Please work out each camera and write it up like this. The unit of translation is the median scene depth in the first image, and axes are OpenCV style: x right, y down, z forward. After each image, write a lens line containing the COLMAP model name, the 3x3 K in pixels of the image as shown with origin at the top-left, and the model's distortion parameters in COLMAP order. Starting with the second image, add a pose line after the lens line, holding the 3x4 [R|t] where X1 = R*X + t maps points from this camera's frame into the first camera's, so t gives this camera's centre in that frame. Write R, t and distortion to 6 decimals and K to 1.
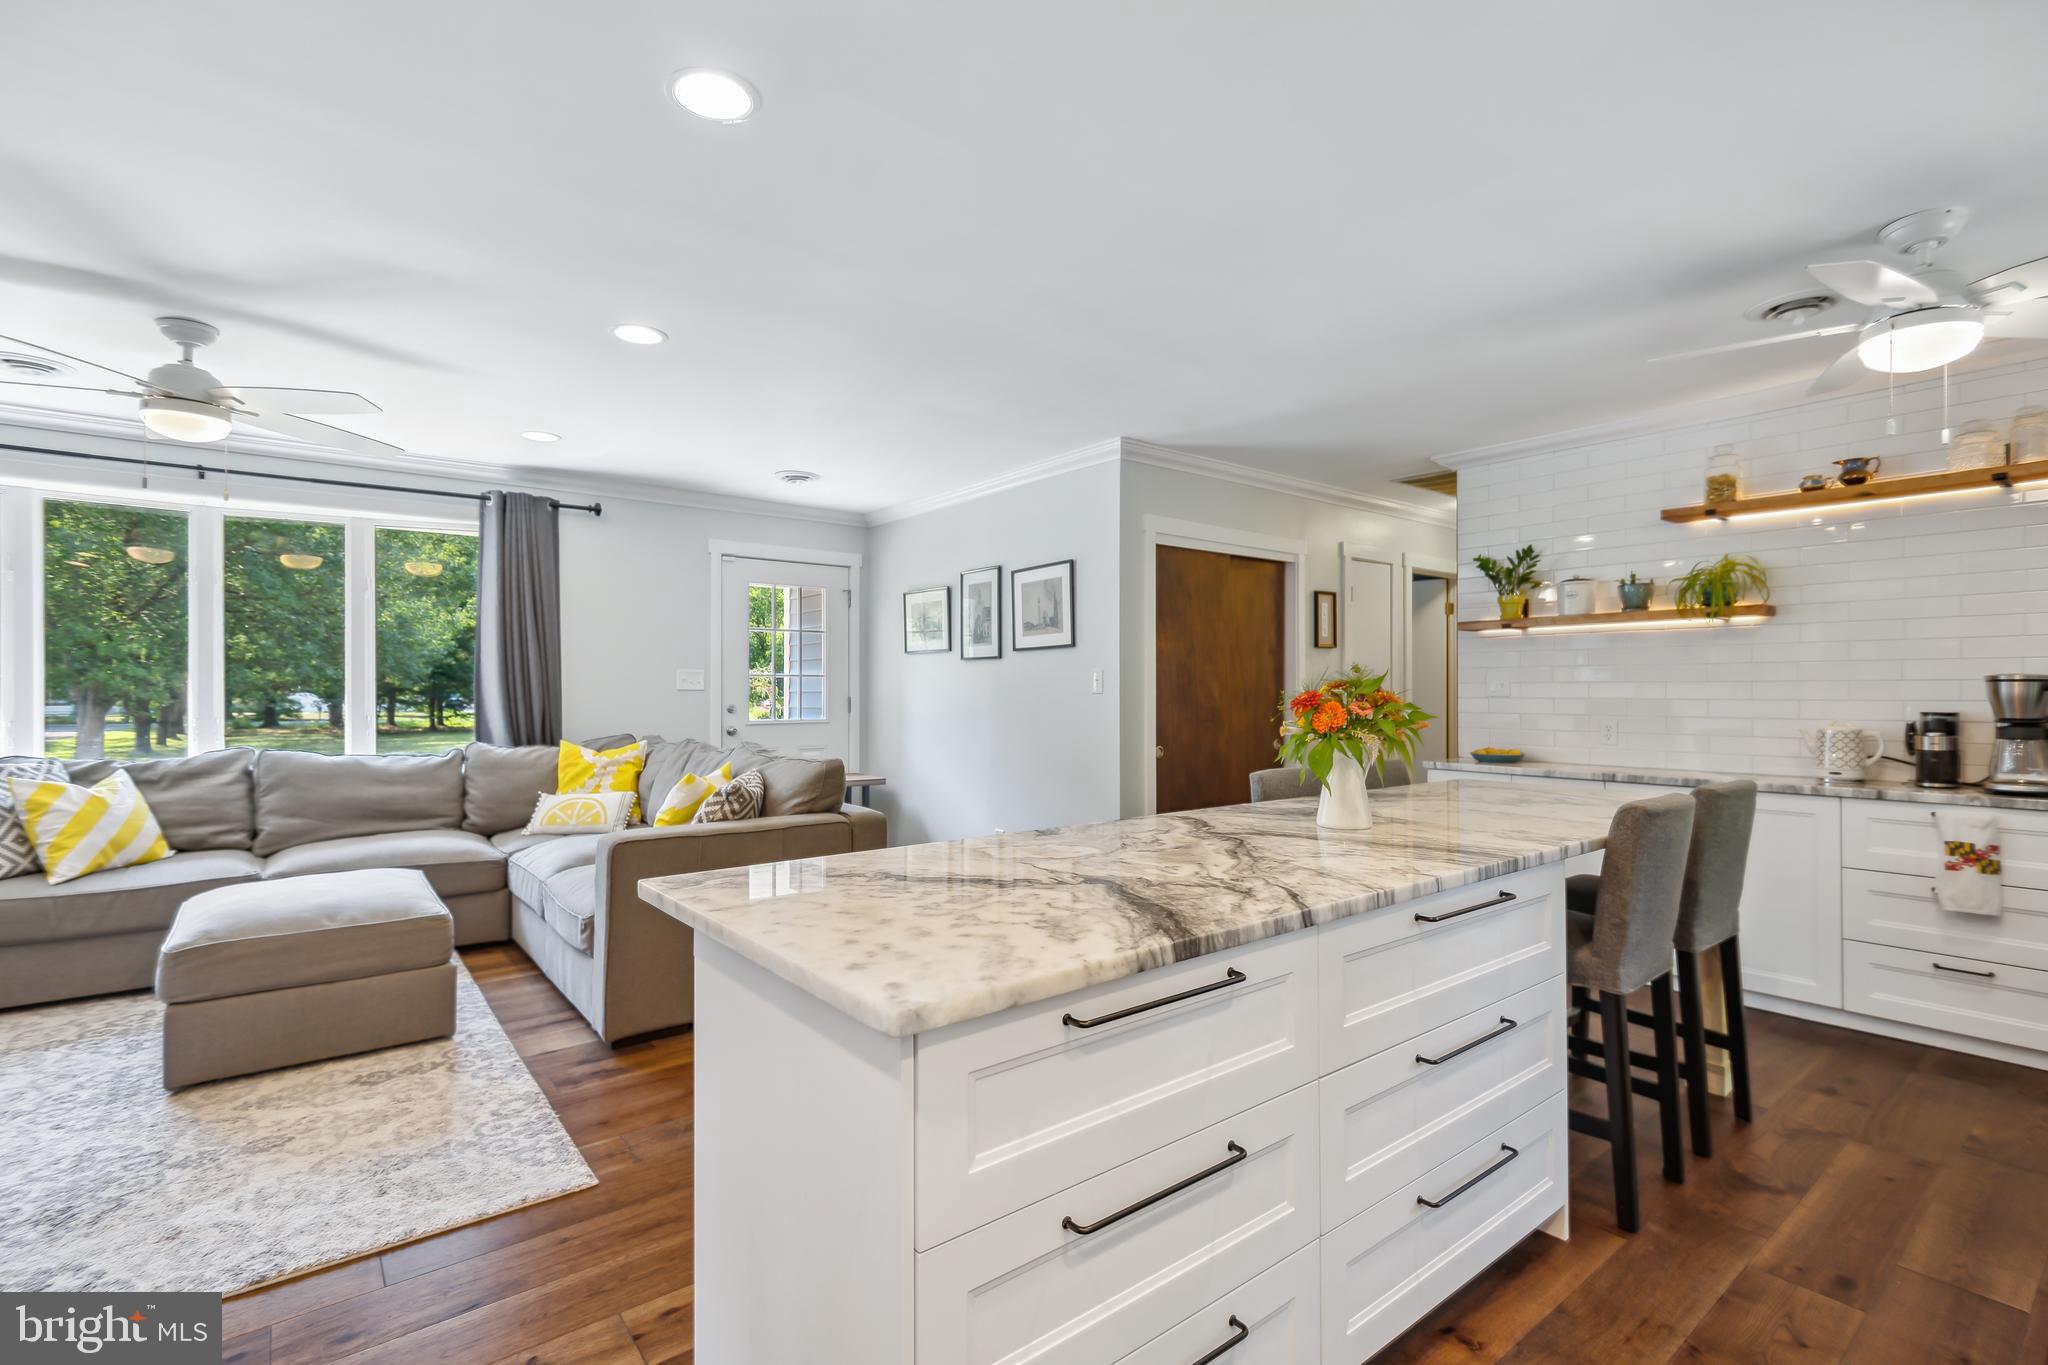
lens RADIAL K [[949.5, 0, 1029.6], [0, 949.5, 685.3], [0, 0, 1]] dist [0.024375, -0.009879]
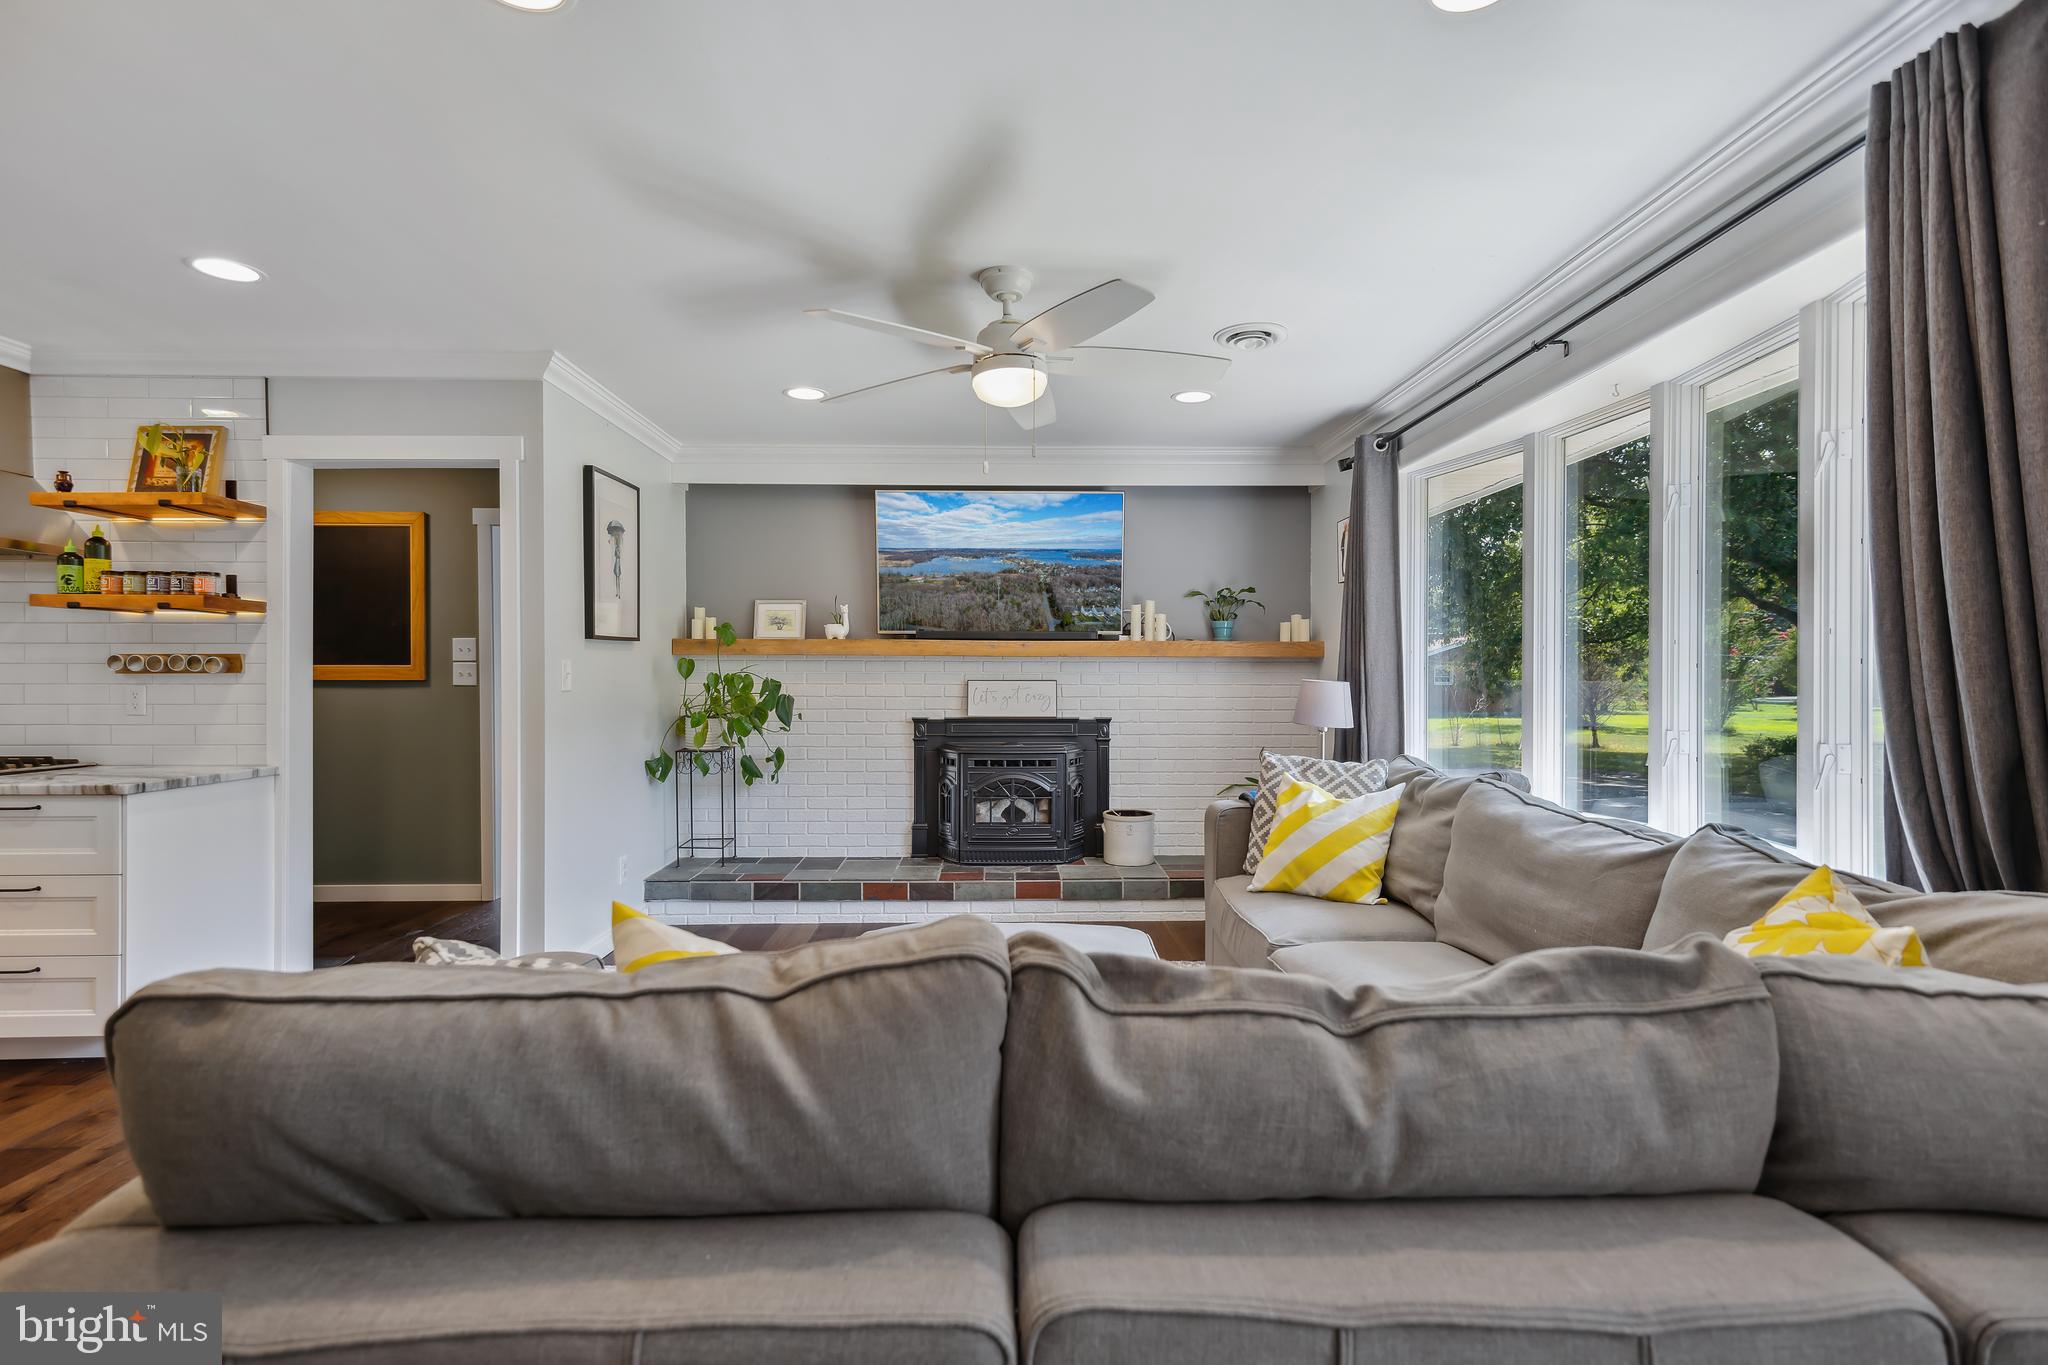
lens RADIAL K [[949.5, 0, 1021.7], [0, 949.5, 687.3], [0, 0, 1]] dist [0.024375, -0.009879]
pose [[-0.606282, 0.007890, -0.795211, -0.143585], [0.002006, 0.999963, 0.008392, 0.002649], [0.795247, 0.003493, -0.606275, 1.307872]]
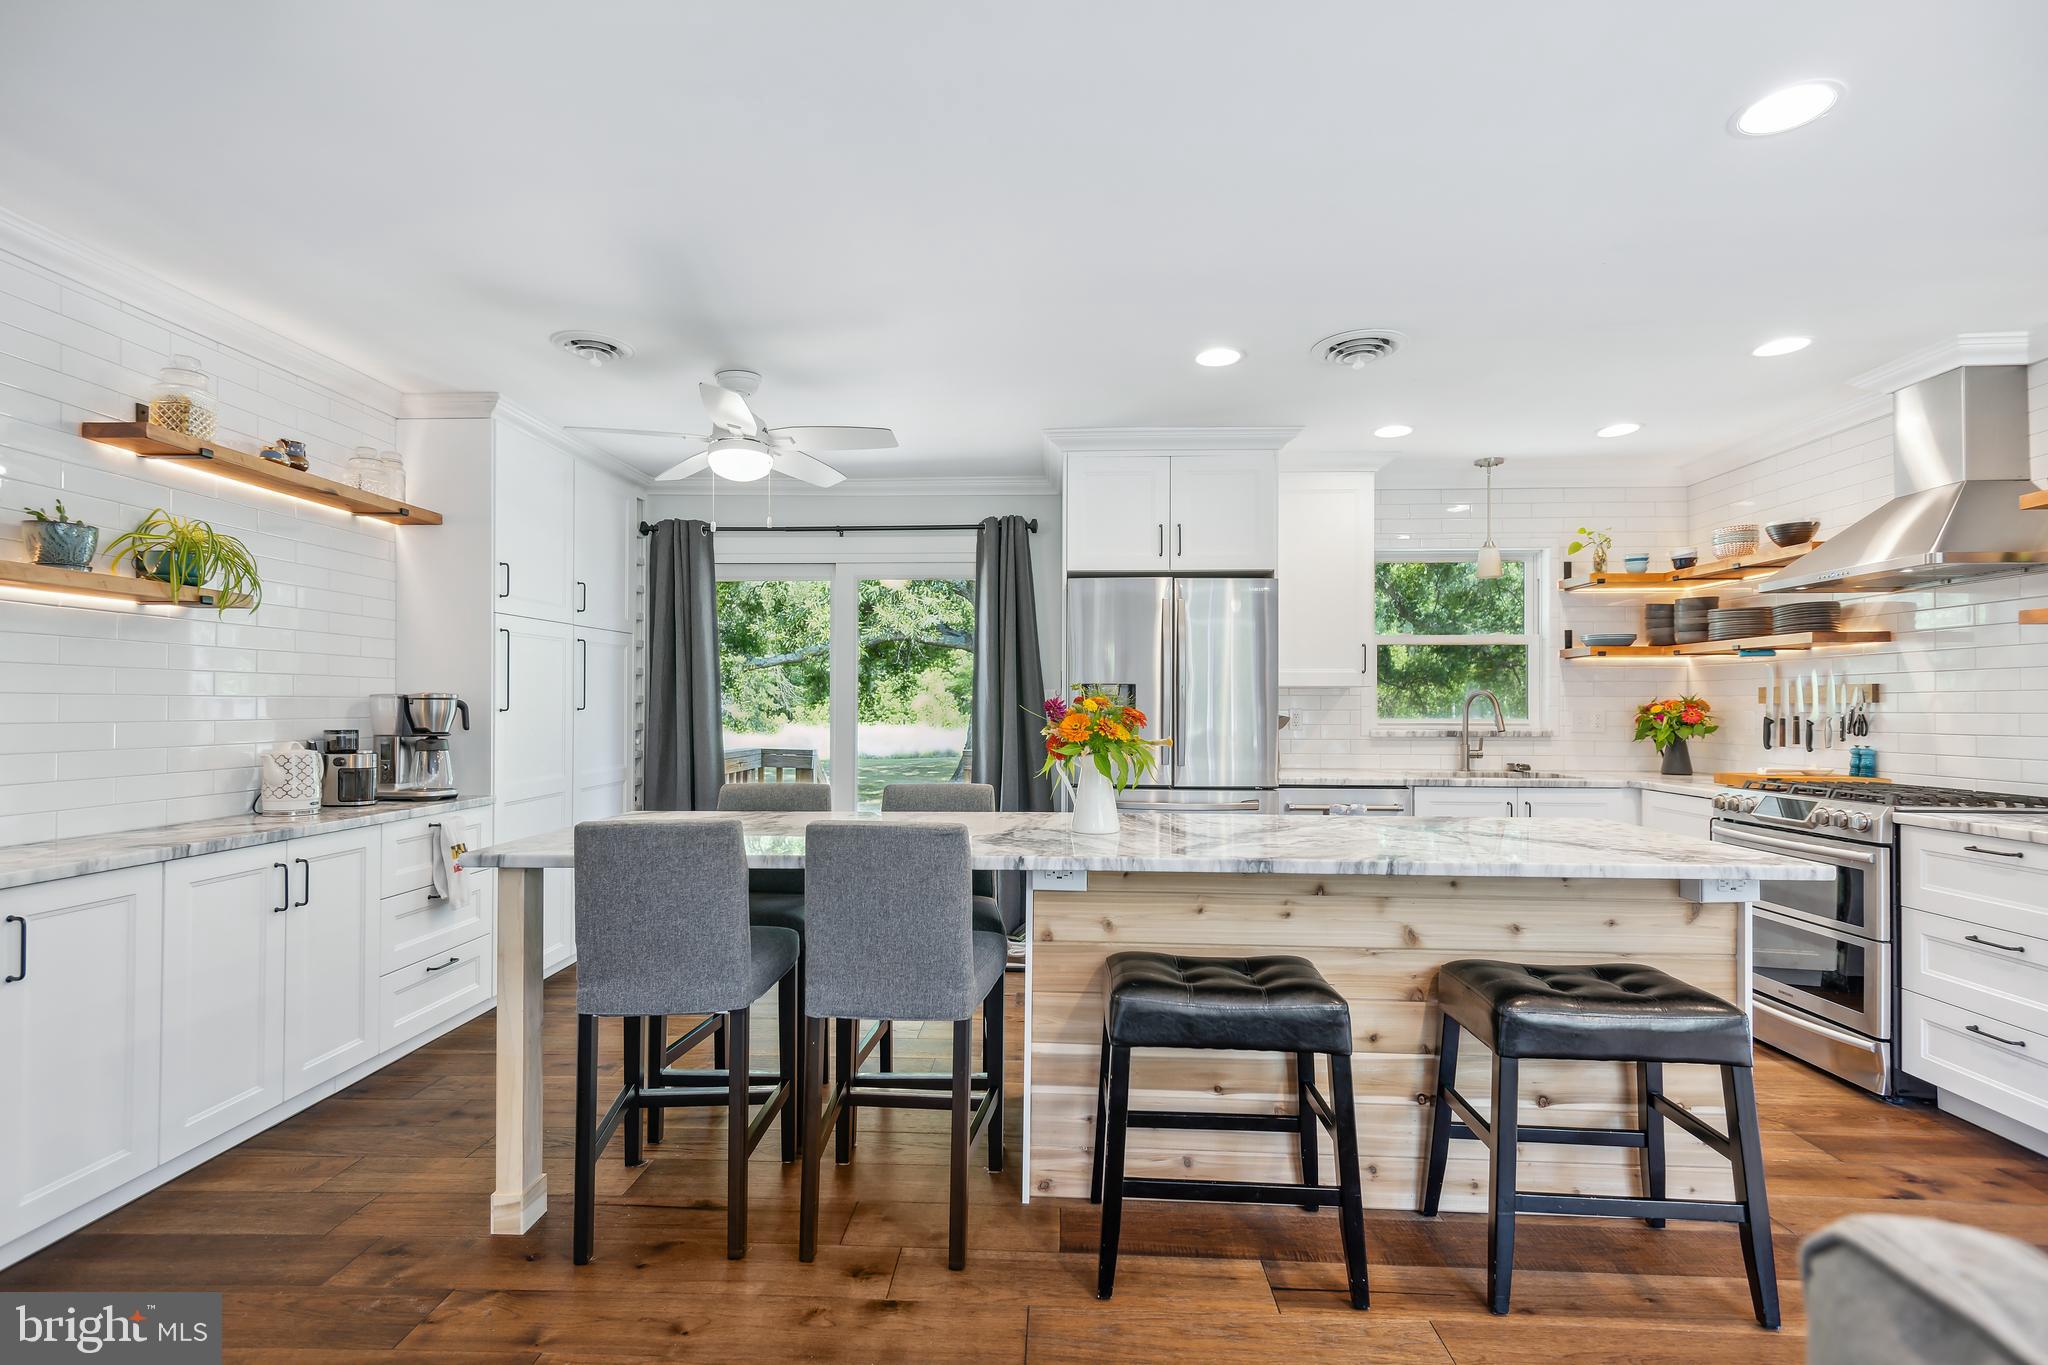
lens RADIAL K [[949.5, 0, 1015.4], [0, 949.5, 703.5], [0, 0, 1]] dist [0.024375, -0.009879]
pose [[-0.749056, 0.003669, 0.662496, -0.201517], [-0.002942, 0.999956, -0.008865, 0.006712], [-0.662500, -0.008590, -0.749013, 1.170630]]
